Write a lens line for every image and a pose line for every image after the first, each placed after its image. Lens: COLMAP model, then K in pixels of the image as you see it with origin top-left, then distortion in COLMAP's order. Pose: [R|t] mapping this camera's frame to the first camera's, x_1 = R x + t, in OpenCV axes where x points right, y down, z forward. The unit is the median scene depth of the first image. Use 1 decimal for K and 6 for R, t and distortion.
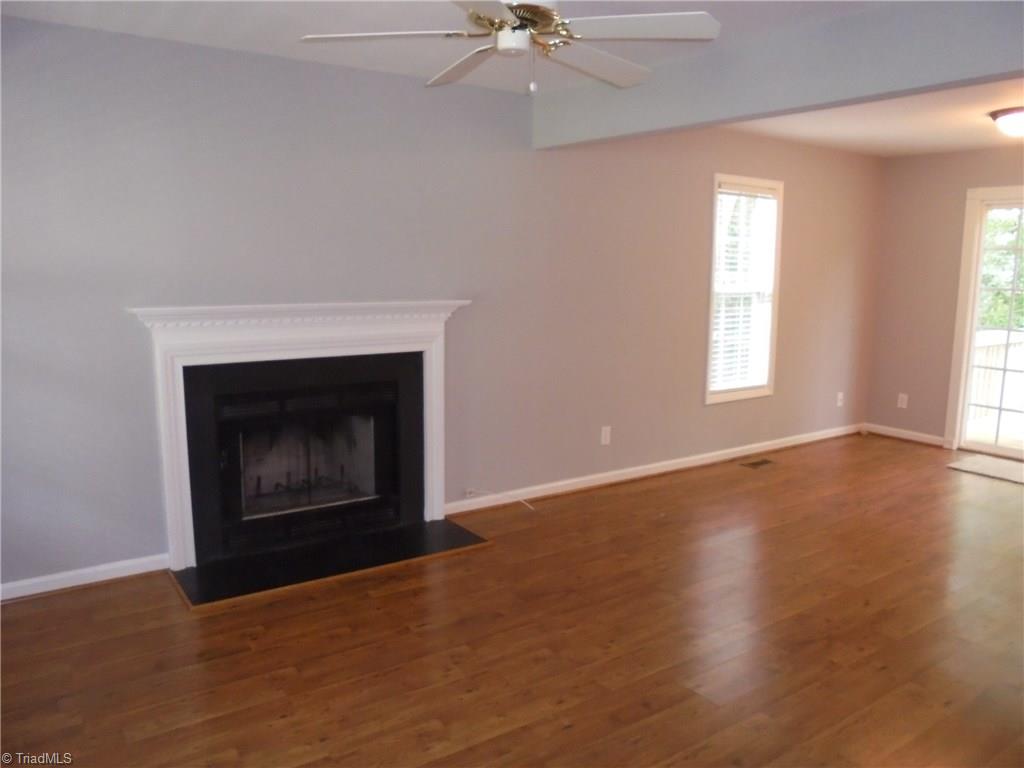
lens RADIAL K [[781.6, 0, 515.5], [0, 781.6, 383.1], [0, 0, 1]] dist [-0.096015, 0.076699]
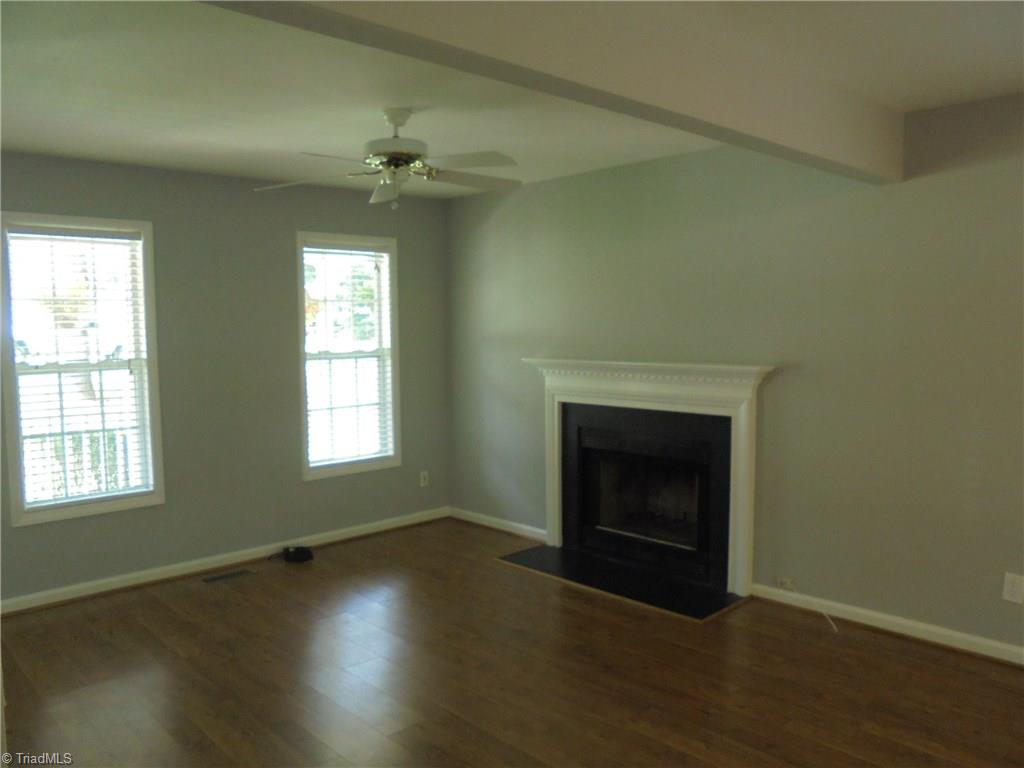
lens RADIAL K [[781.6, 0, 521.2], [0, 781.6, 389.5], [0, 0, 1]] dist [-0.096015, 0.076699]
pose [[0.168359, 0.064094, -0.983640, 0.802133], [-0.142257, 0.989017, 0.040096, -0.076360], [0.975407, 0.133179, 0.175628, 0.566327]]
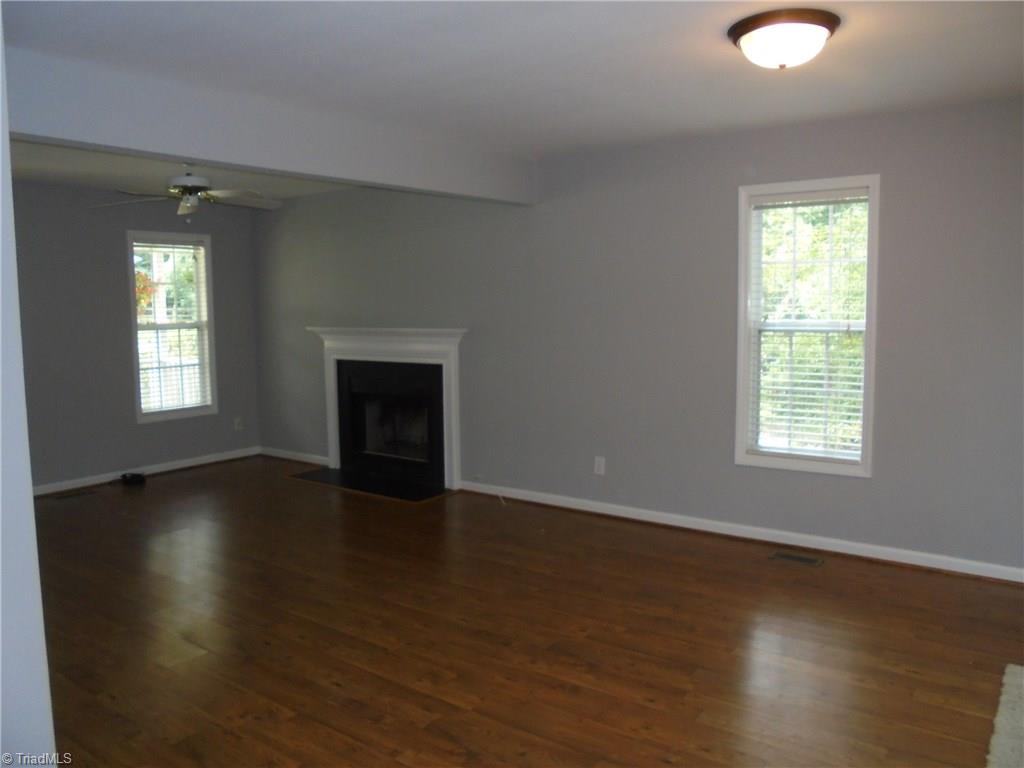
lens RADIAL K [[781.6, 0, 513.0], [0, 781.6, 378.5], [0, 0, 1]] dist [-0.096015, 0.076699]
pose [[0.319929, 0.074403, -0.944515, 1.254861], [-0.129826, 0.990951, 0.034086, -0.080123], [0.938504, 0.111718, 0.326694, 0.661342]]
